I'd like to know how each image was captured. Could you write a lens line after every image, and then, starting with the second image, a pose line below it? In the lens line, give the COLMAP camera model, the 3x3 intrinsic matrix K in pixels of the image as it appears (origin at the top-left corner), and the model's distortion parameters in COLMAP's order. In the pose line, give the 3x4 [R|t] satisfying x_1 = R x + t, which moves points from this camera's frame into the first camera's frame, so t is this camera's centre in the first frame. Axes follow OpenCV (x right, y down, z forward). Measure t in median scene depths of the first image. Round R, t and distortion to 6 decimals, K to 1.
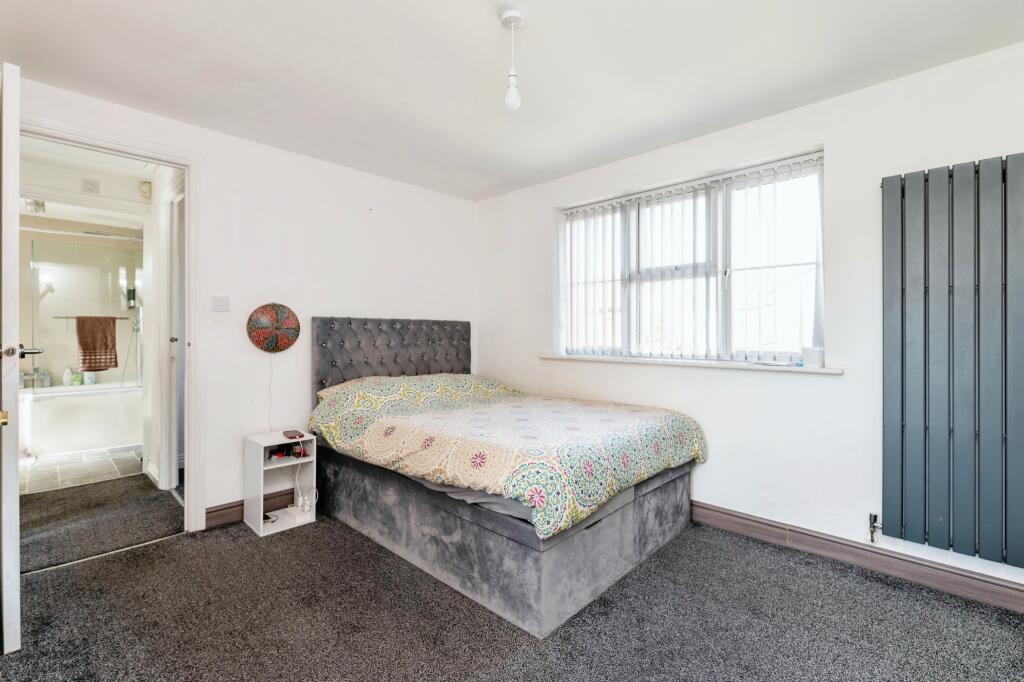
lens RADIAL K [[459.9, 0, 506.1], [0, 459.9, 321.2], [0, 0, 1]] dist [-0.001800, -0.000788]
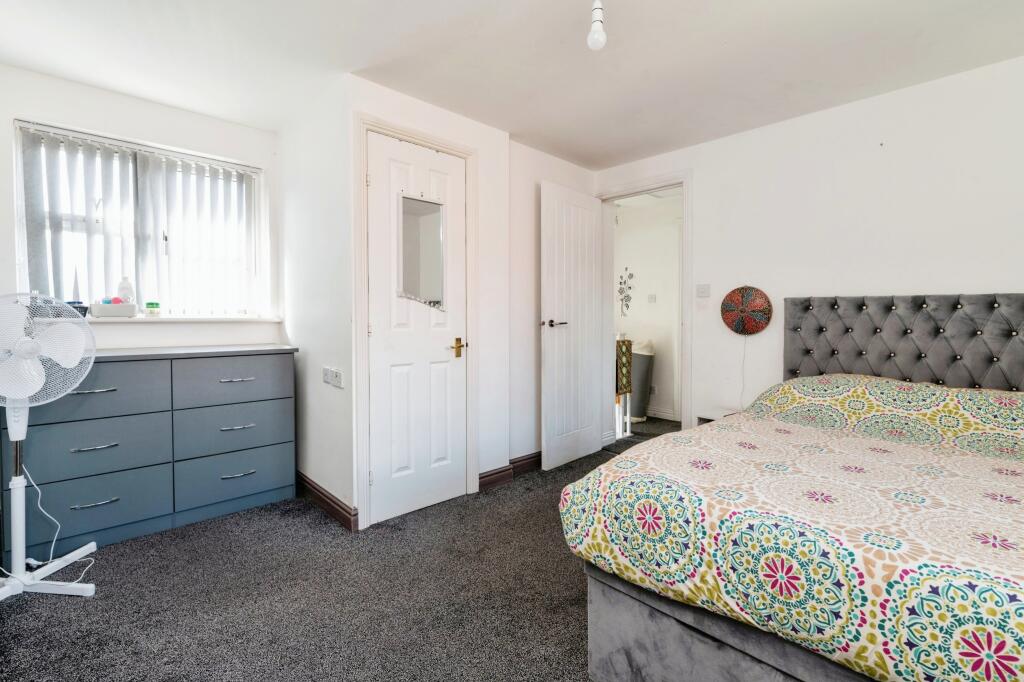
lens RADIAL K [[459.9, 0, 506.1], [0, 459.9, 321.2], [0, 0, 1]] dist [-0.001800, -0.000788]
pose [[-0.056591, 0.011670, -0.998329, 0.565903], [0.015688, 0.999819, 0.010798, 0.019213], [0.998274, -0.015050, -0.056764, 0.560810]]
